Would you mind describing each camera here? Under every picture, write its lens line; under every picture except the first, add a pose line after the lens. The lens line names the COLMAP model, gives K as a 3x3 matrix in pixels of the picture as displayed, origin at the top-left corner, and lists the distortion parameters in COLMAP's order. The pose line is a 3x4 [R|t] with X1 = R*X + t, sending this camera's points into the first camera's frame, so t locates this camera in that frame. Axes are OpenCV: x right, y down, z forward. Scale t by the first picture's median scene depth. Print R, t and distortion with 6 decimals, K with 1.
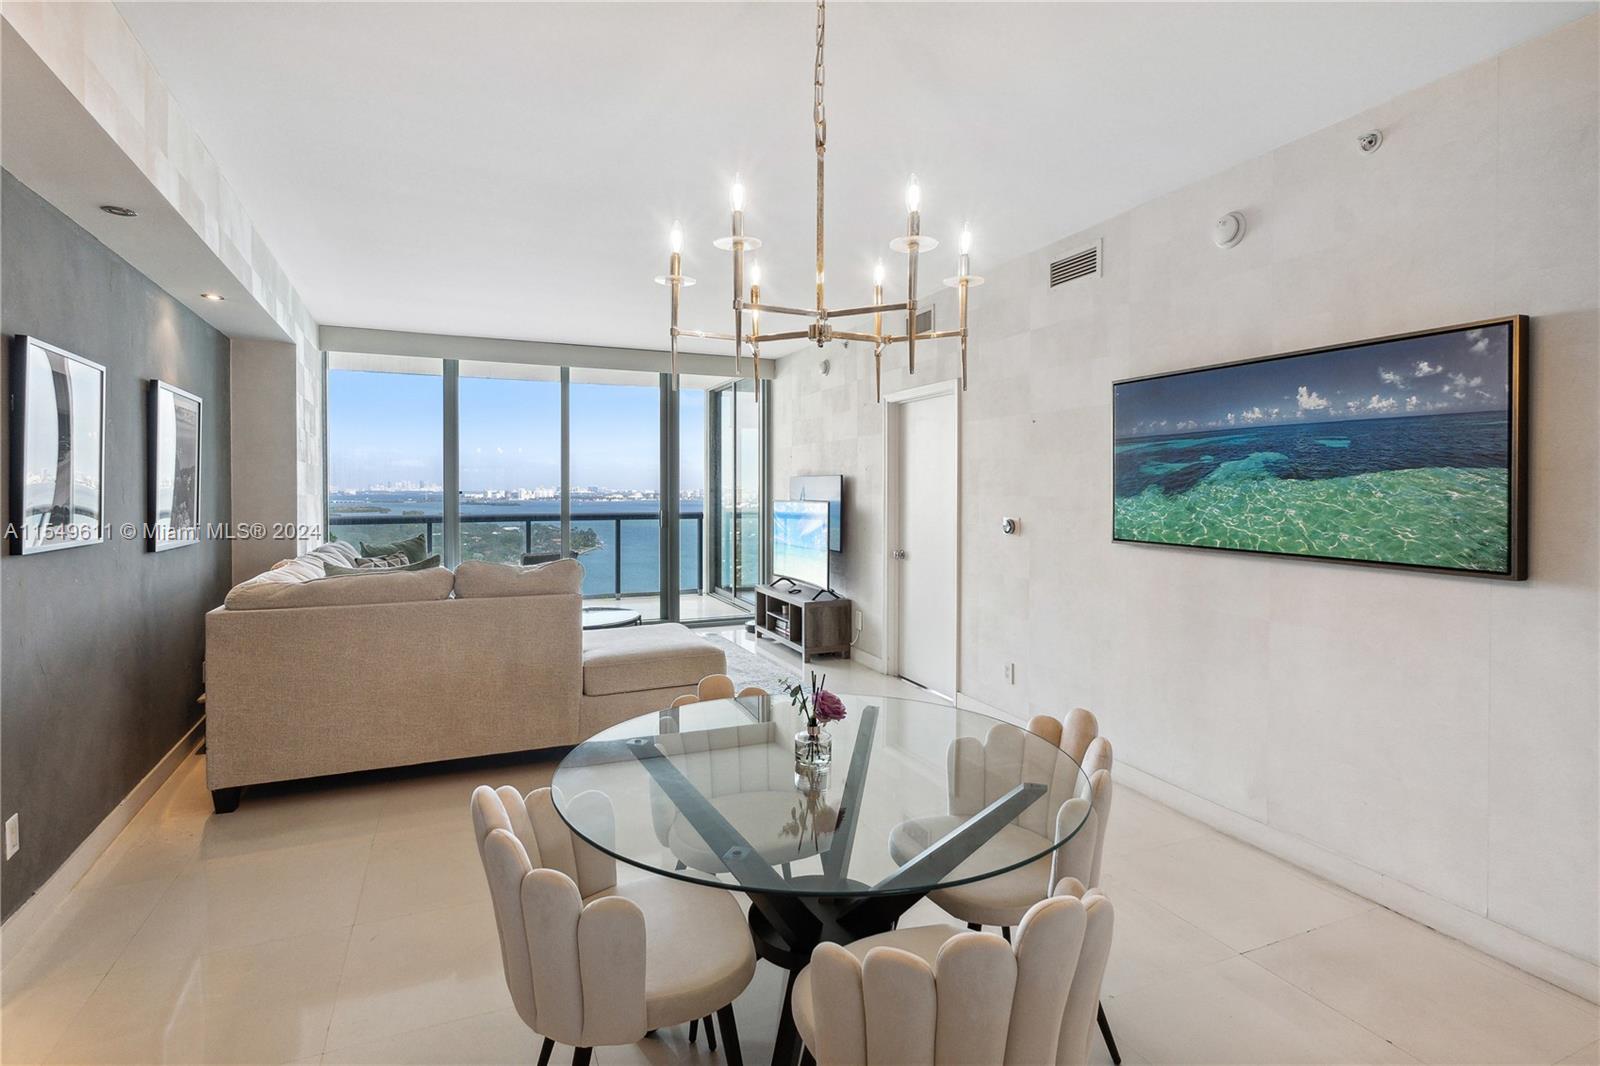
lens RADIAL K [[790.9, 0, 800.4], [0, 790.9, 487.0], [0, 0, 1]] dist [0.043521, 0.000249]
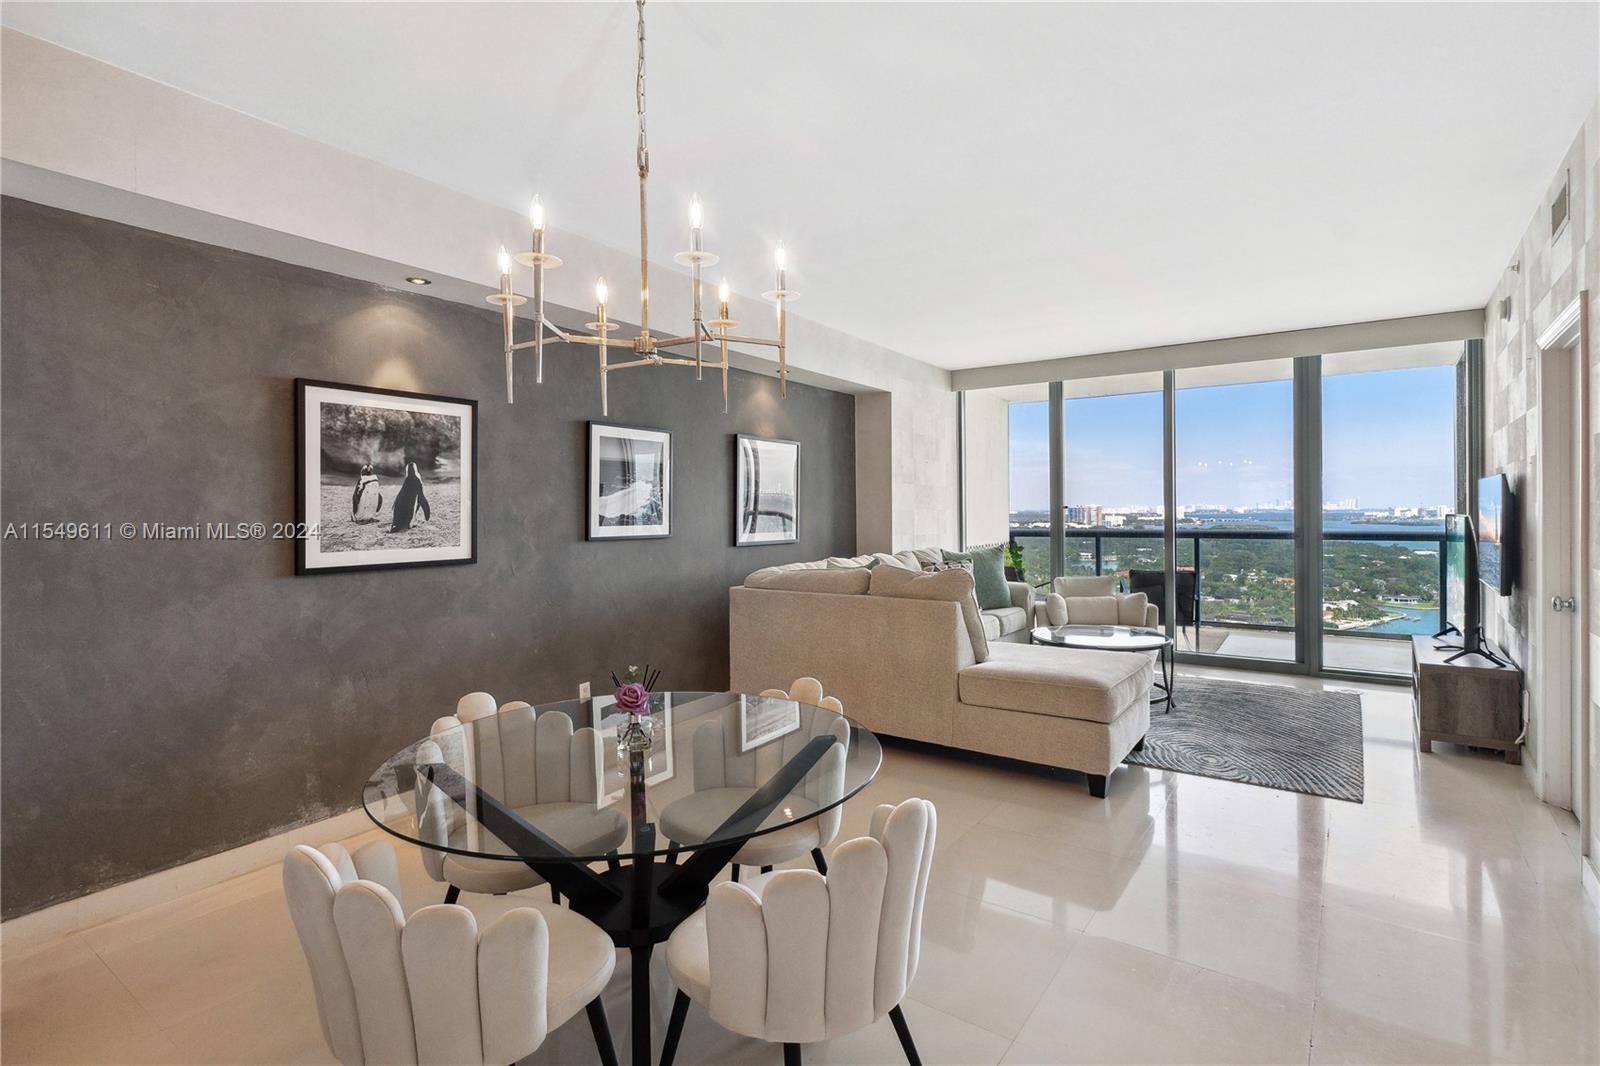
lens RADIAL K [[779.7, 0, 795.3], [0, 779.7, 516.2], [0, 0, 1]] dist [0.001044, -0.000028]
pose [[0.516788, 0.001531, -0.856112, 0.270493], [0.010039, 0.999919, 0.007848, 0.006037], [0.856055, -0.012650, 0.516730, 0.165652]]
